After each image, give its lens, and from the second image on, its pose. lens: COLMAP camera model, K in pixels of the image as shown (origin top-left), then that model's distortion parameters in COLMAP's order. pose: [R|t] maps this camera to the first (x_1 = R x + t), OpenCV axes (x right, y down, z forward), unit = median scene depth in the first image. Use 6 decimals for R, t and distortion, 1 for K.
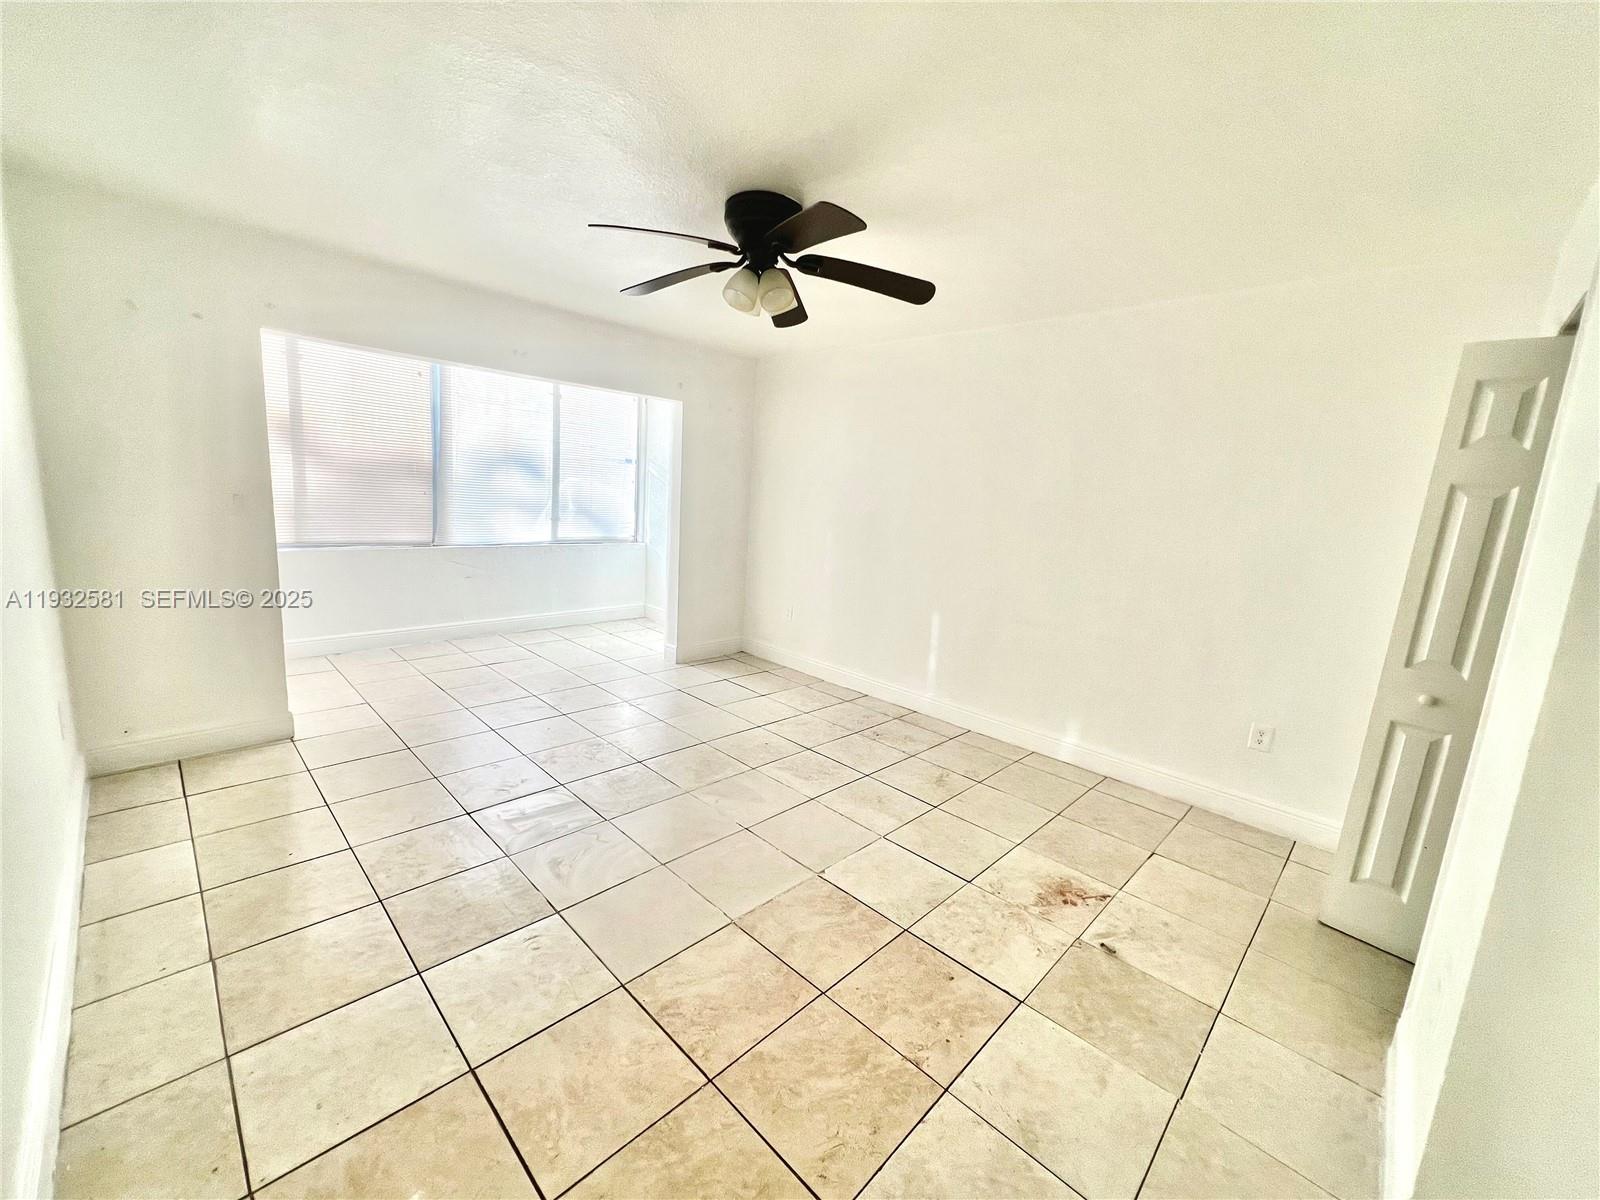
lens RADIAL K [[645.4, 0, 796.5], [0, 645.4, 598.7], [0, 0, 1]] dist [-0.000214, 0.000115]
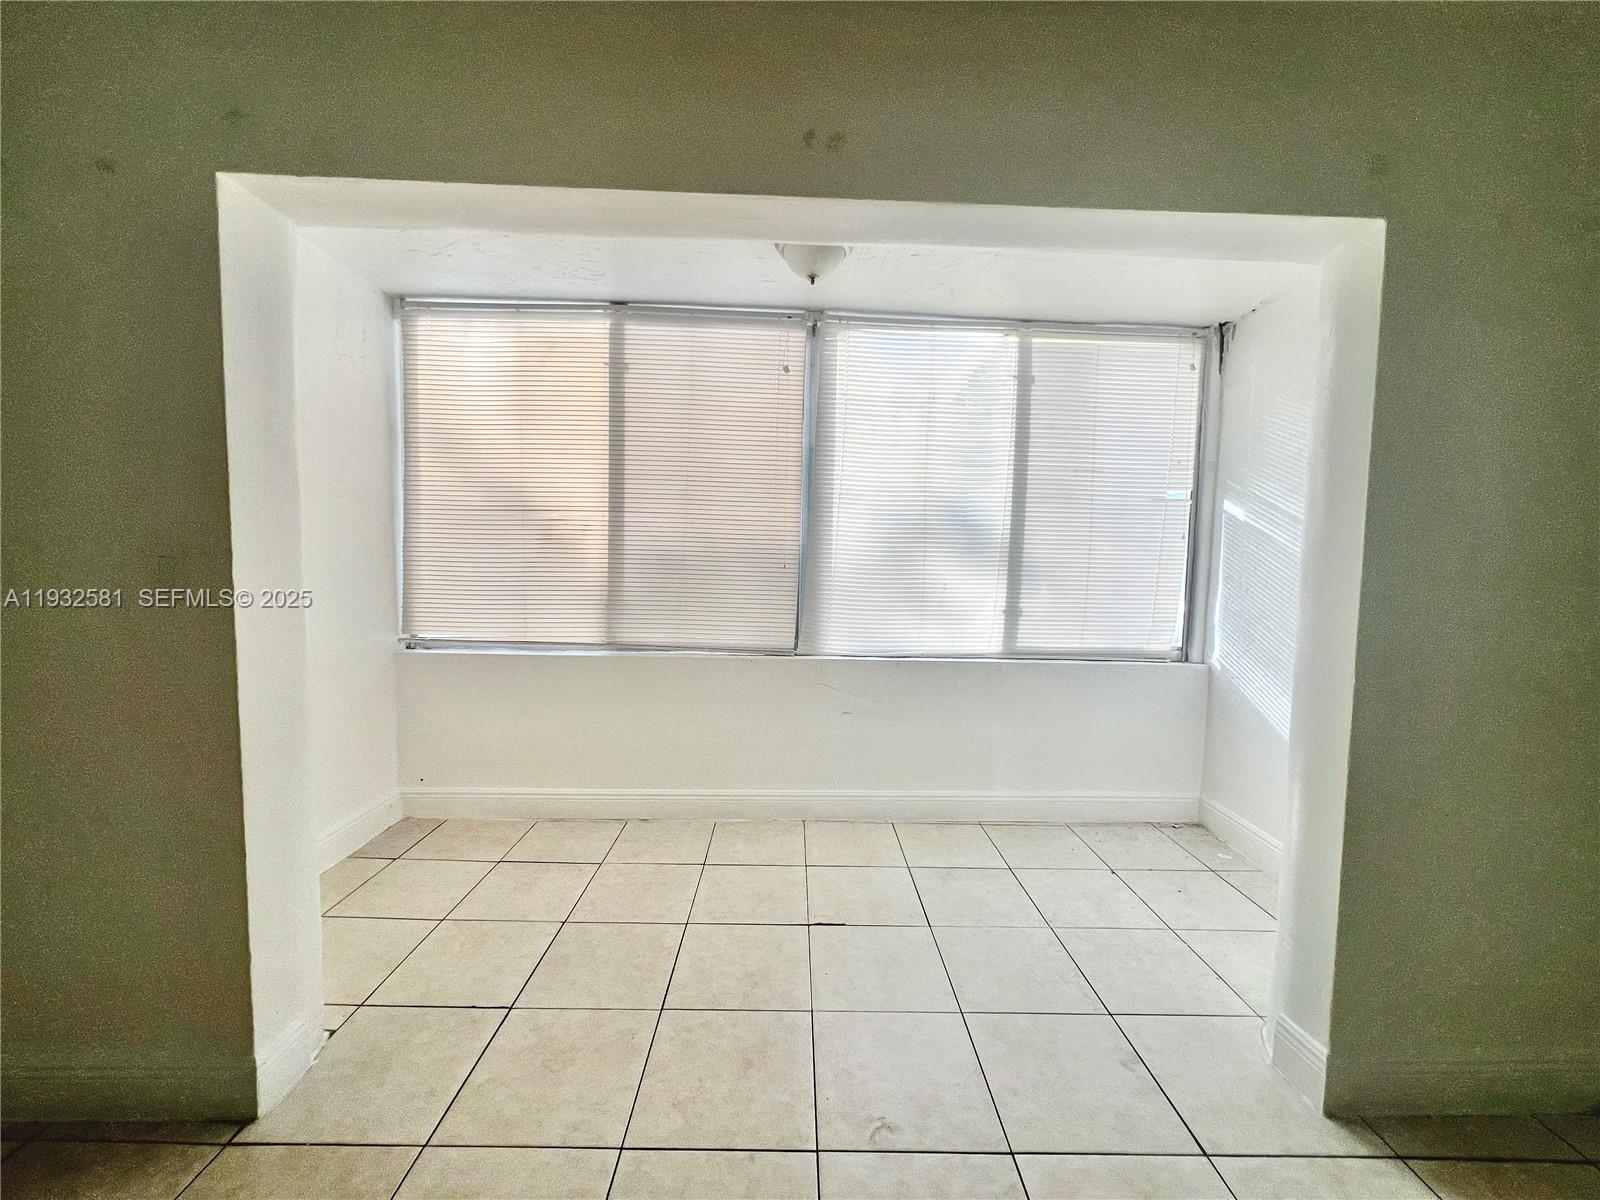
lens RADIAL K [[645.4, 0, 796.5], [0, 645.4, 598.7], [0, 0, 1]] dist [-0.000214, 0.000115]
pose [[0.706214, 0.001188, -0.707997, -0.148583], [-0.096846, 0.990761, -0.094939, -0.079125], [0.701343, 0.135614, 0.699804, 0.596266]]
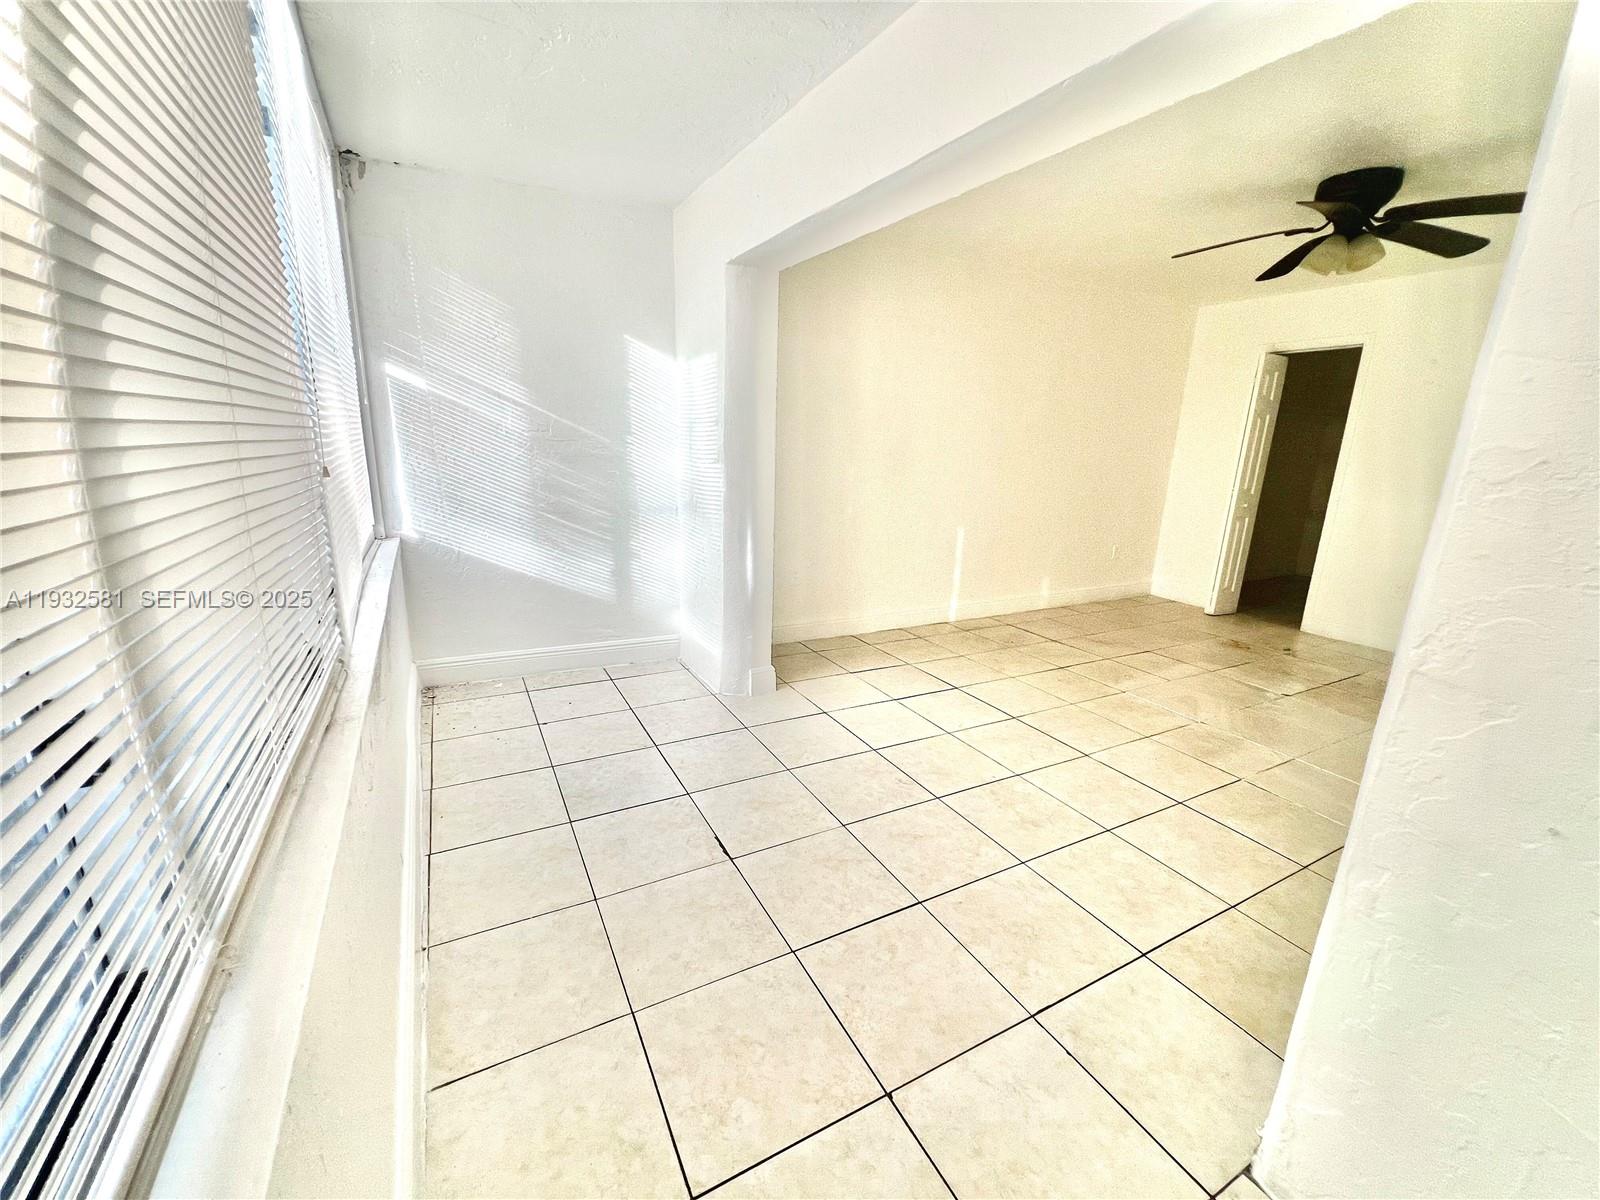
lens RADIAL K [[645.4, 0, 796.5], [0, 645.4, 598.7], [0, 0, 1]] dist [-0.000214, 0.000115]
pose [[0.302085, -0.288147, 0.908689, -0.753689], [0.152418, 0.955559, 0.252339, -0.152651], [-0.941017, 0.062273, 0.332579, 0.754126]]
